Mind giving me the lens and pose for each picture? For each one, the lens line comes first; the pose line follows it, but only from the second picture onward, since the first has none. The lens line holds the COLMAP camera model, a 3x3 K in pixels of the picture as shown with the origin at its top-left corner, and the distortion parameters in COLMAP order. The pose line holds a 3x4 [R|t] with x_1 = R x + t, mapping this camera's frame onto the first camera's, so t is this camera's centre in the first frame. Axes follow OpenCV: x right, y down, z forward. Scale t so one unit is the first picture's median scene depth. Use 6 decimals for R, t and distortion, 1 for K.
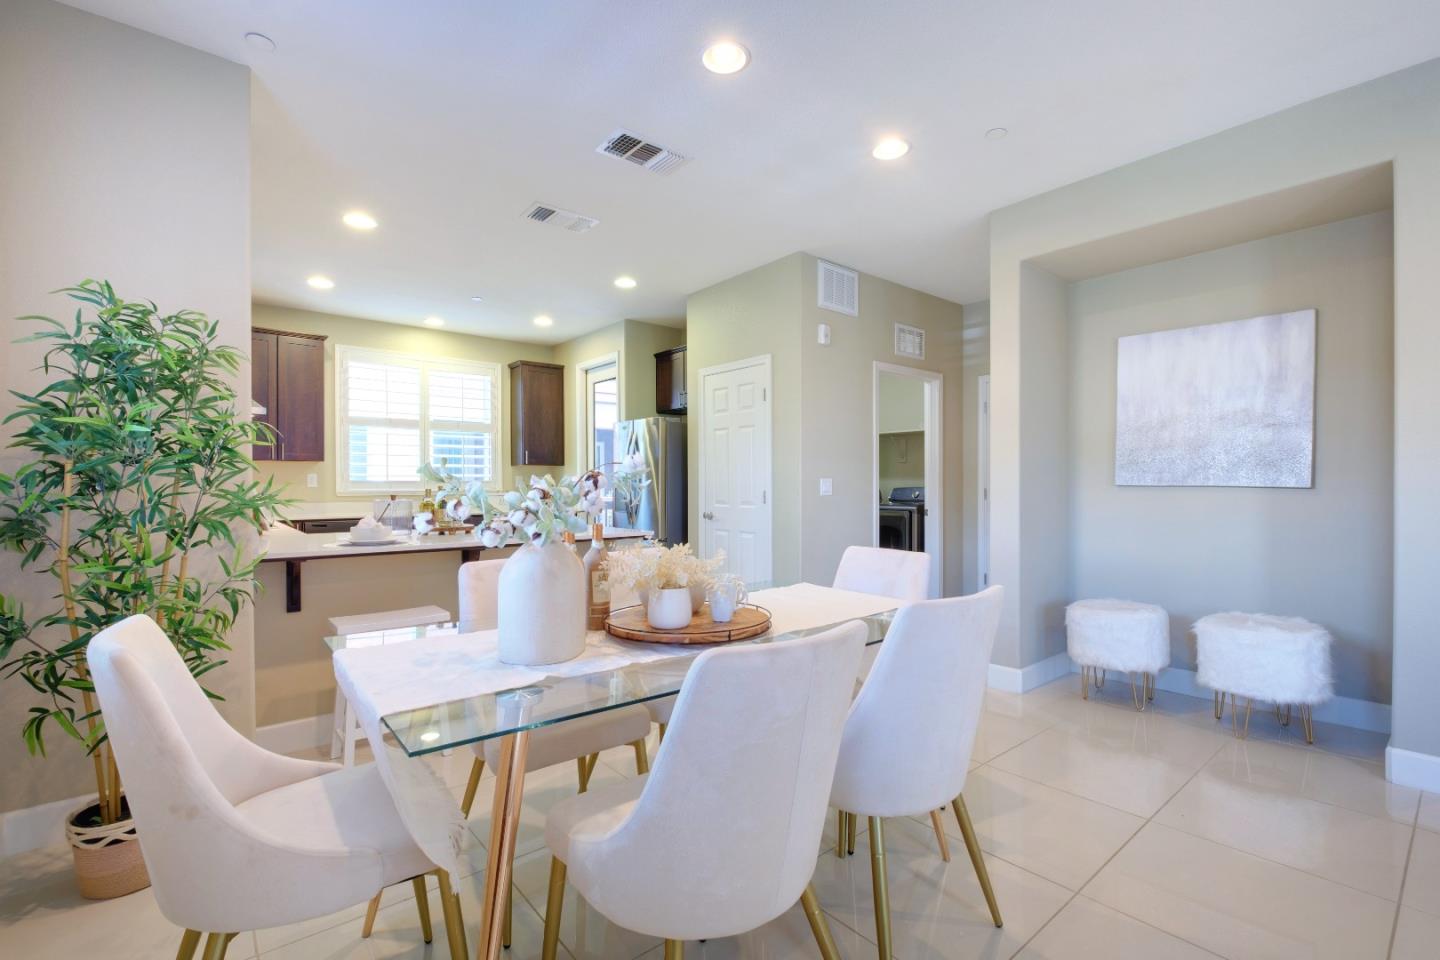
lens RADIAL K [[635.1, 0, 728.3], [0, 635.1, 489.5], [0, 0, 1]] dist [0.005254, -0.006581]
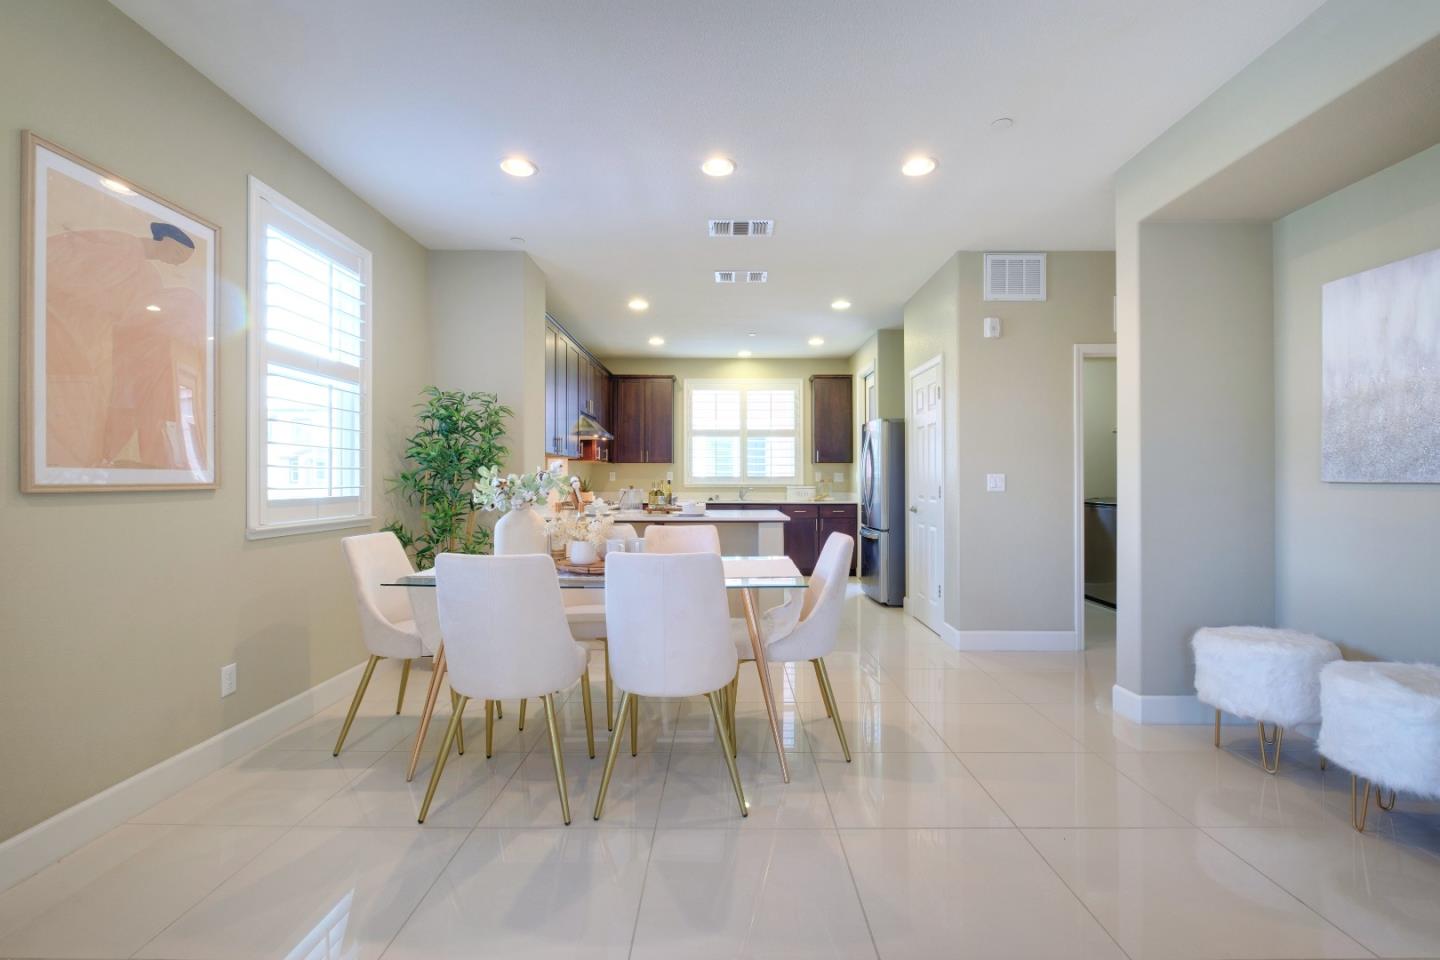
lens RADIAL K [[635.1, 0, 720.6], [0, 635.1, 474.7], [0, 0, 1]] dist [0.005254, -0.006581]
pose [[0.763746, -0.002427, -0.645513, 0.344941], [-0.008498, 0.999868, -0.013813, 0.000736], [0.645461, 0.016035, 0.763625, -0.013296]]
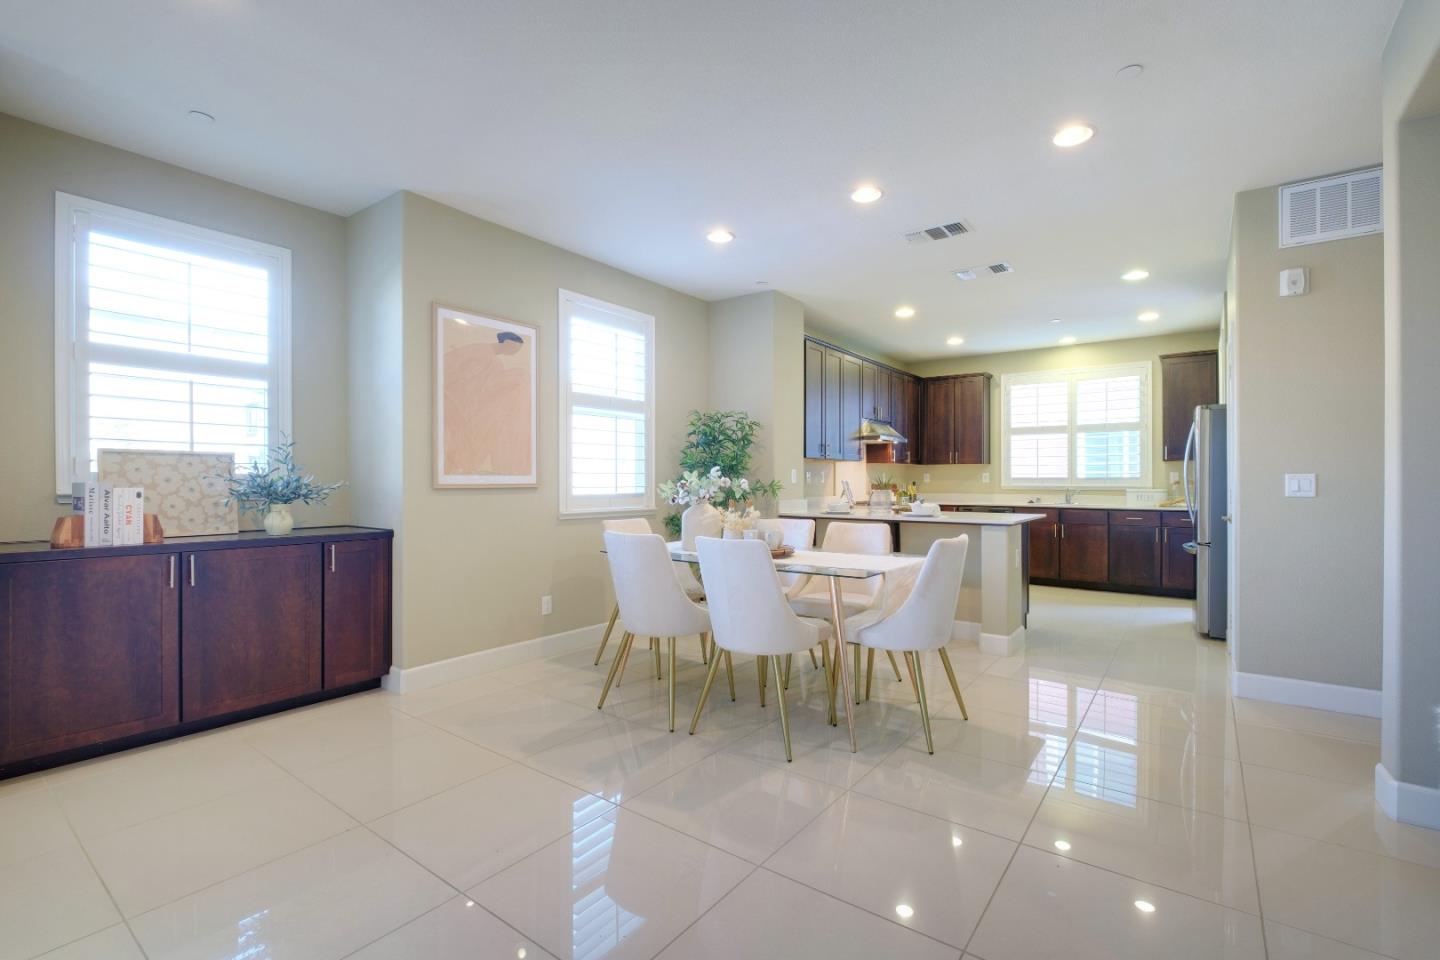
lens RADIAL K [[635.1, 0, 725.9], [0, 635.1, 479.9], [0, 0, 1]] dist [0.005254, -0.006581]
pose [[0.234830, 0.001351, -0.972035, 0.536298], [-0.009881, 0.999951, -0.000997, -0.002180], [0.971986, 0.009839, 0.234832, 0.130737]]
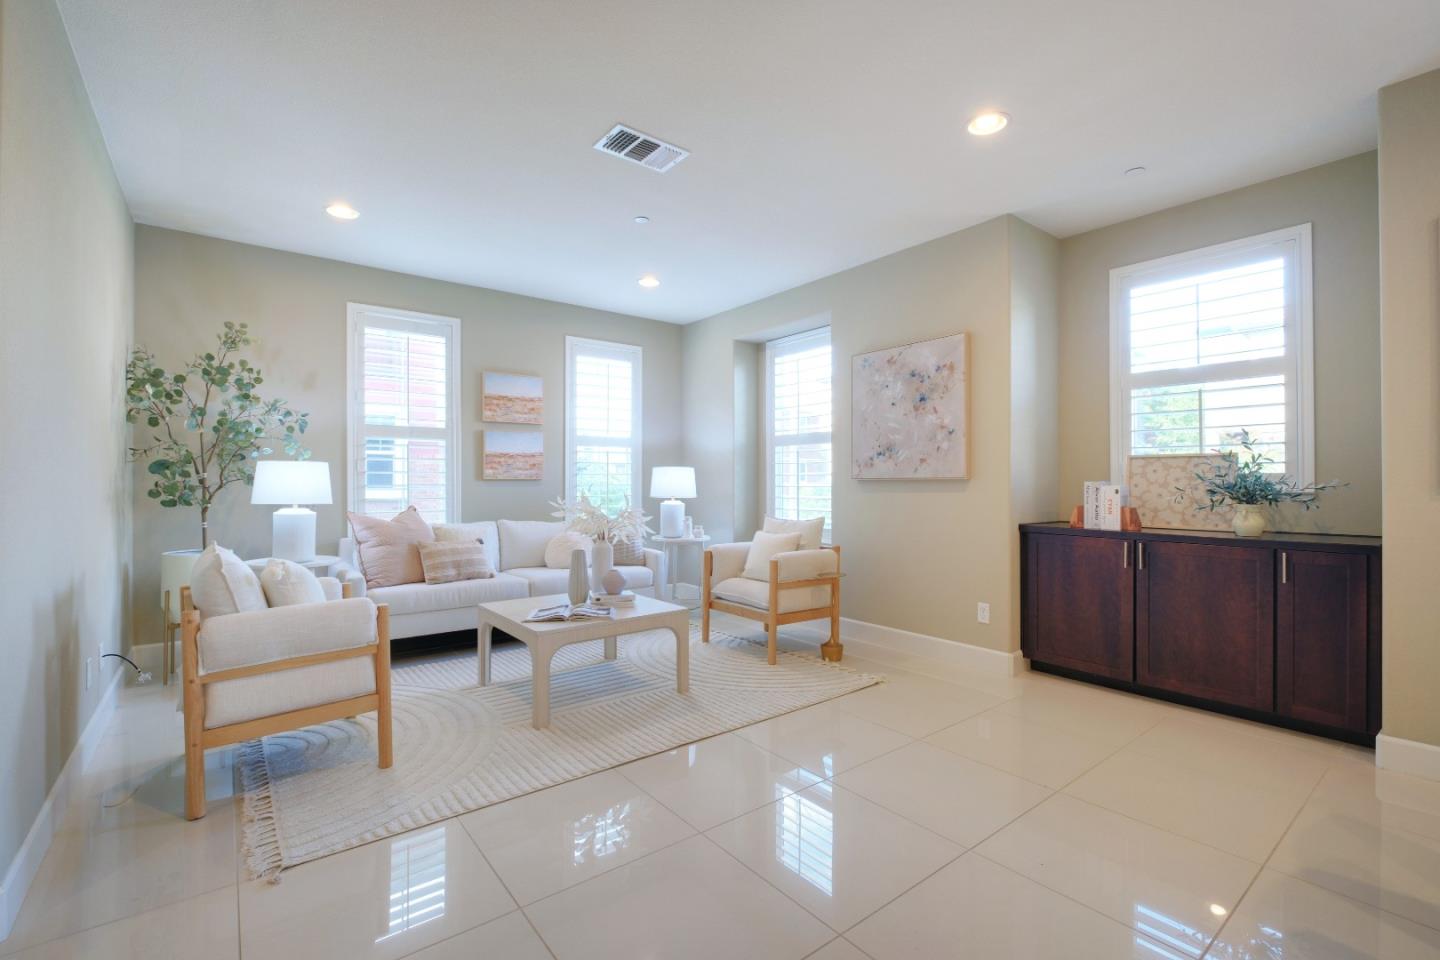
lens RADIAL K [[635.1, 0, 721.1], [0, 635.1, 479.0], [0, 0, 1]] dist [0.005254, -0.006581]
pose [[-0.999358, 0.002531, 0.035731, 0.334936], [0.002737, 0.999980, 0.005729, -0.003347], [-0.035716, 0.005823, -0.999345, 0.423274]]
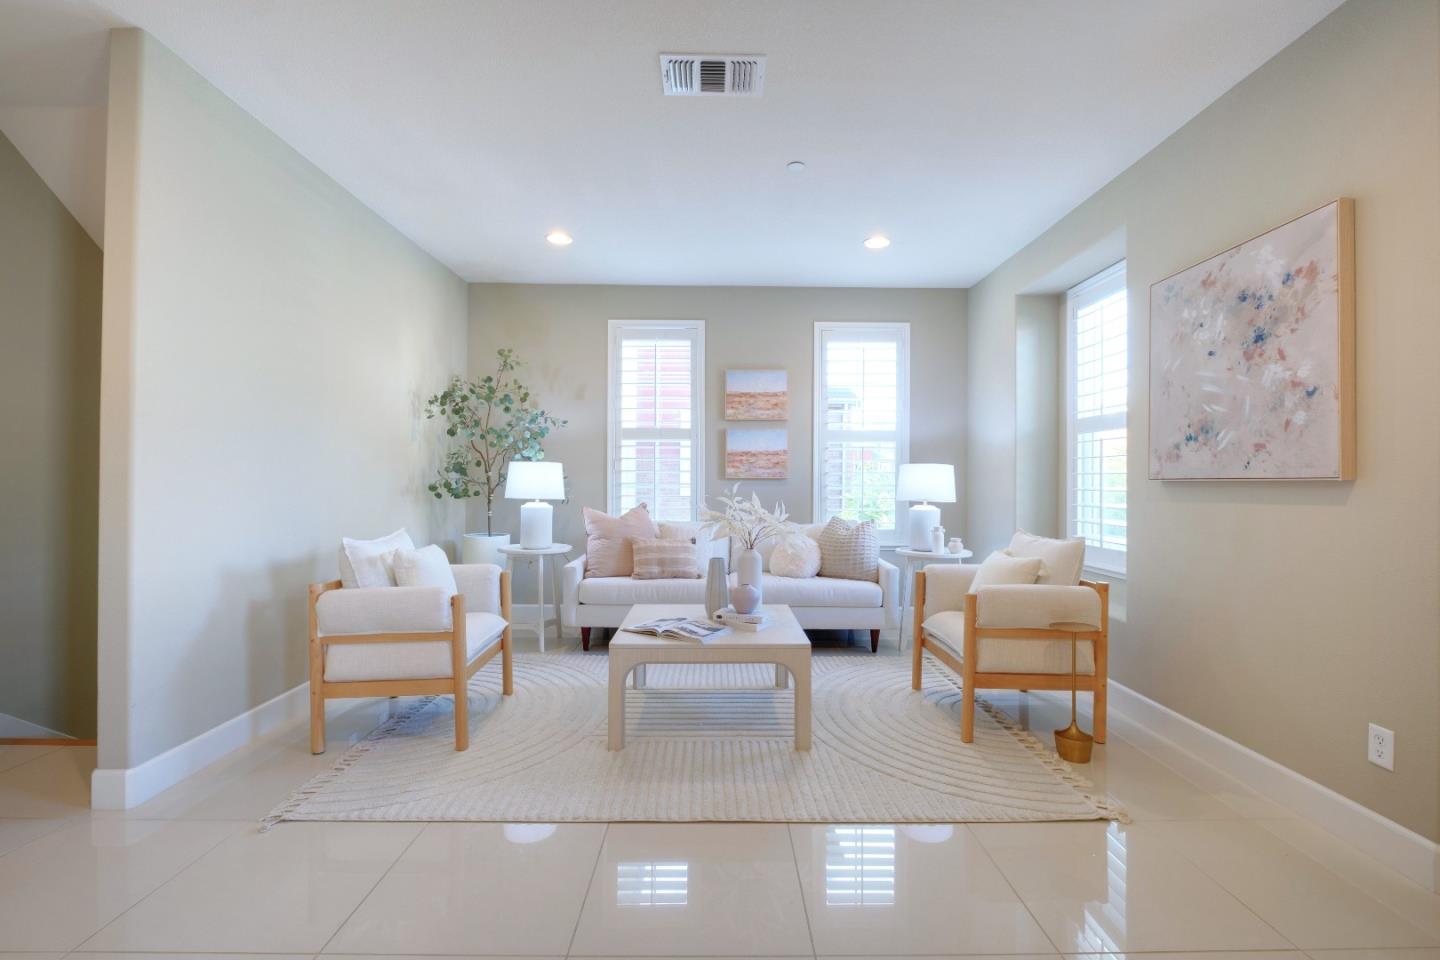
lens RADIAL K [[635.1, 0, 720.3], [0, 635.1, 475.0], [0, 0, 1]] dist [0.005254, -0.006581]
pose [[-0.769511, 0.002709, 0.638628, 0.142688], [0.002006, 0.999996, -0.001825, -0.001730], [-0.638630, -0.000123, -0.769514, 0.231888]]
